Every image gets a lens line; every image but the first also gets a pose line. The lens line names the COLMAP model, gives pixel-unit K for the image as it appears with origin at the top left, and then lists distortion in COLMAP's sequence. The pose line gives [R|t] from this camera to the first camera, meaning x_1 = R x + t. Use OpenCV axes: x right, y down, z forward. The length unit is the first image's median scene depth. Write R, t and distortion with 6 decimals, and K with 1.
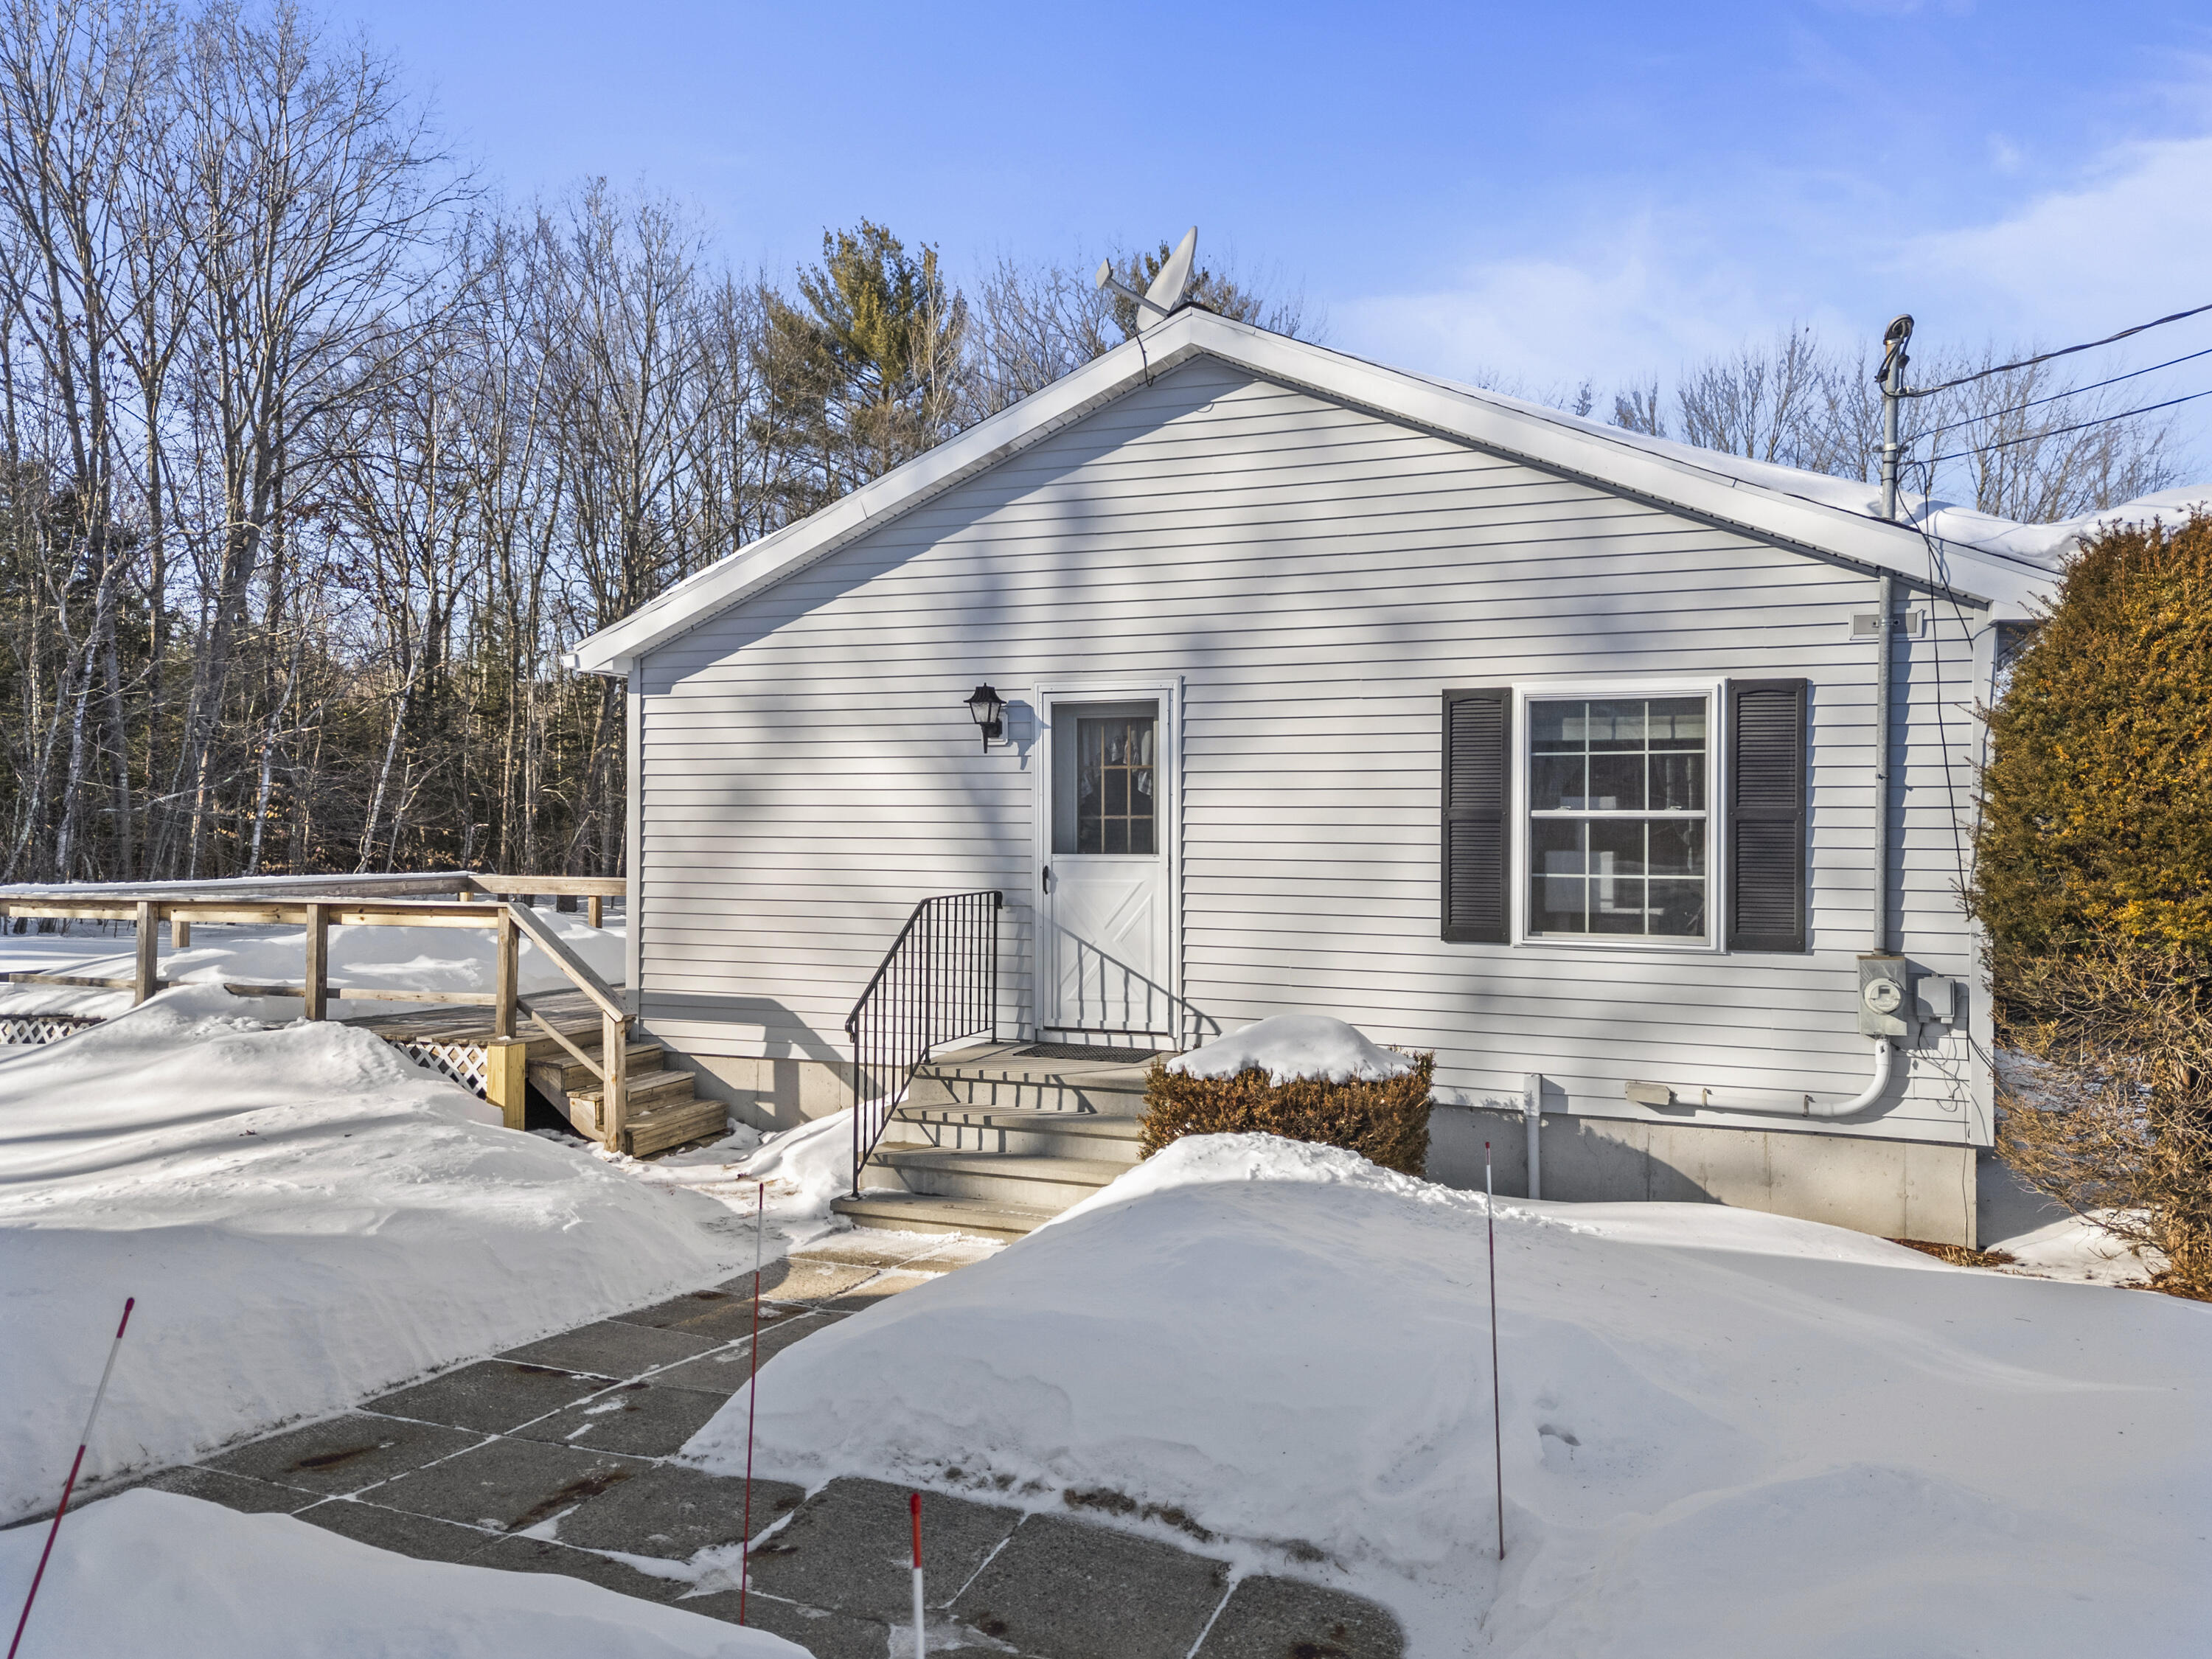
lens RADIAL K [[1677.2, 0, 1104.1], [0, 1677.2, 824.0], [0, 0, 1]] dist [0.078500, -0.015285]
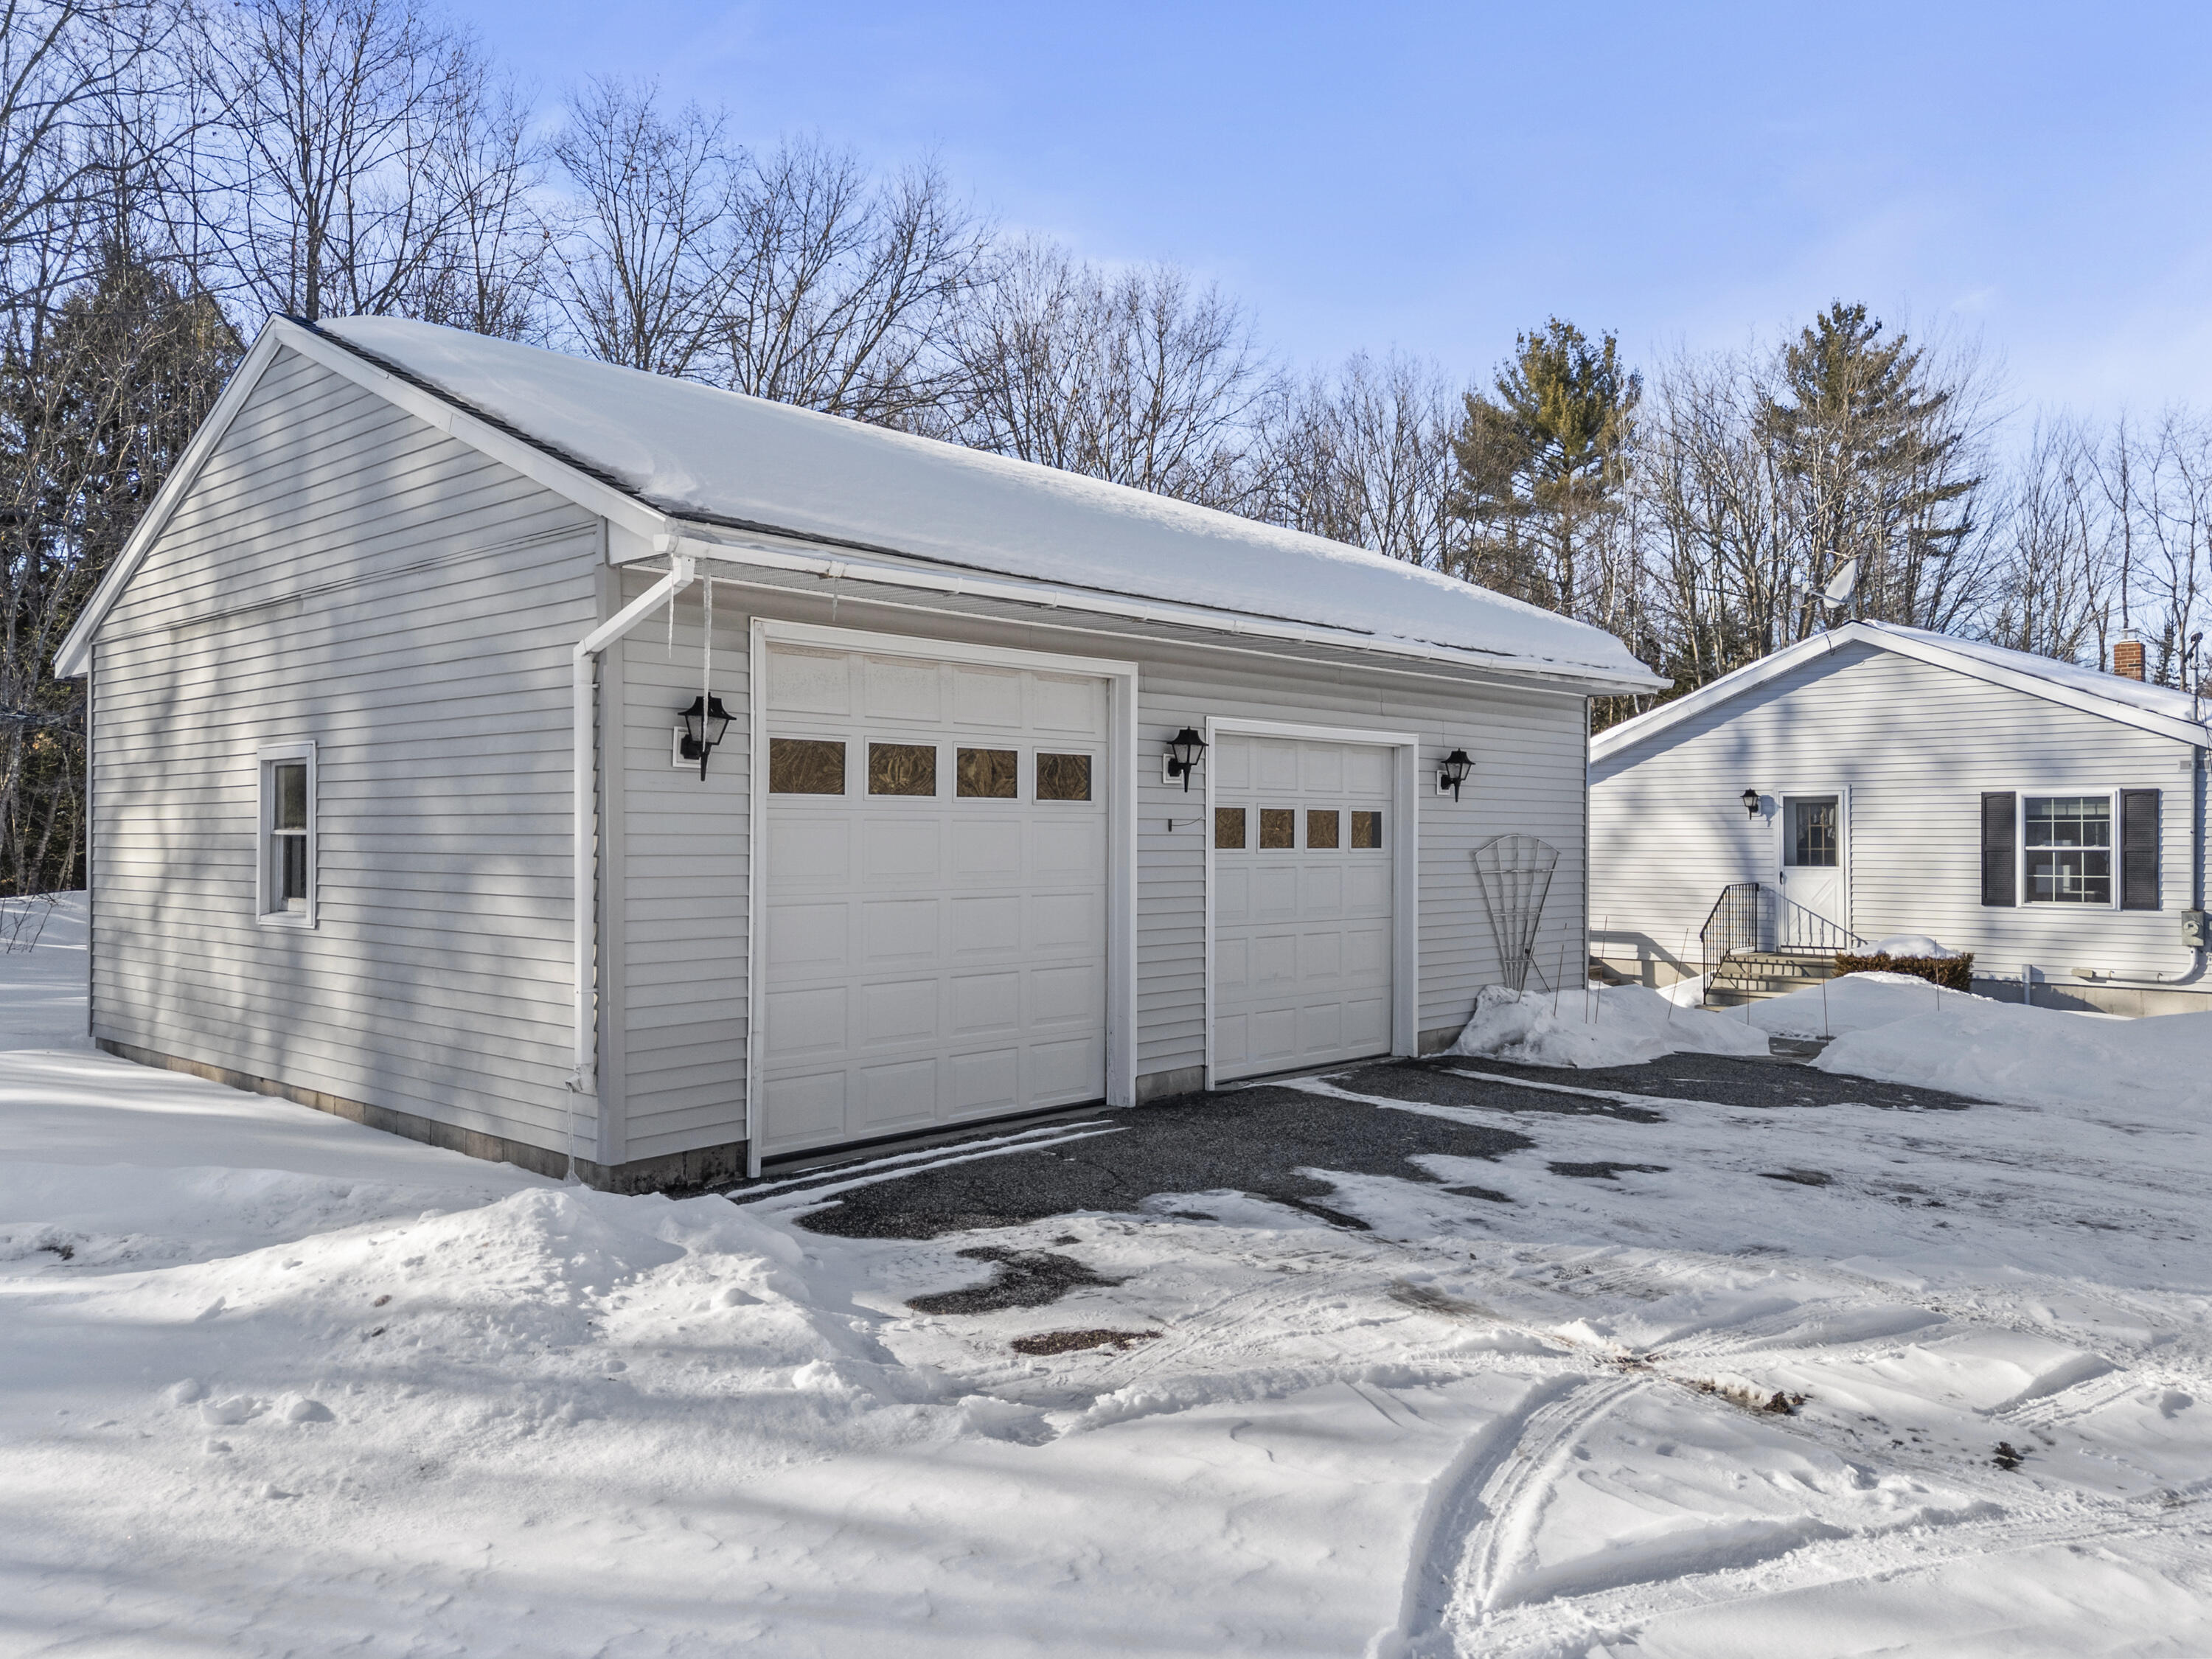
lens RADIAL K [[1677.2, 0, 1127.4], [0, 1677.2, 846.0], [0, 0, 1]] dist [0.078500, -0.015285]
pose [[0.936950, -0.004072, -0.349440, -0.066712], [0.006700, 0.999958, 0.006313, -0.030672], [0.349400, -0.008257, 0.936937, -1.511552]]
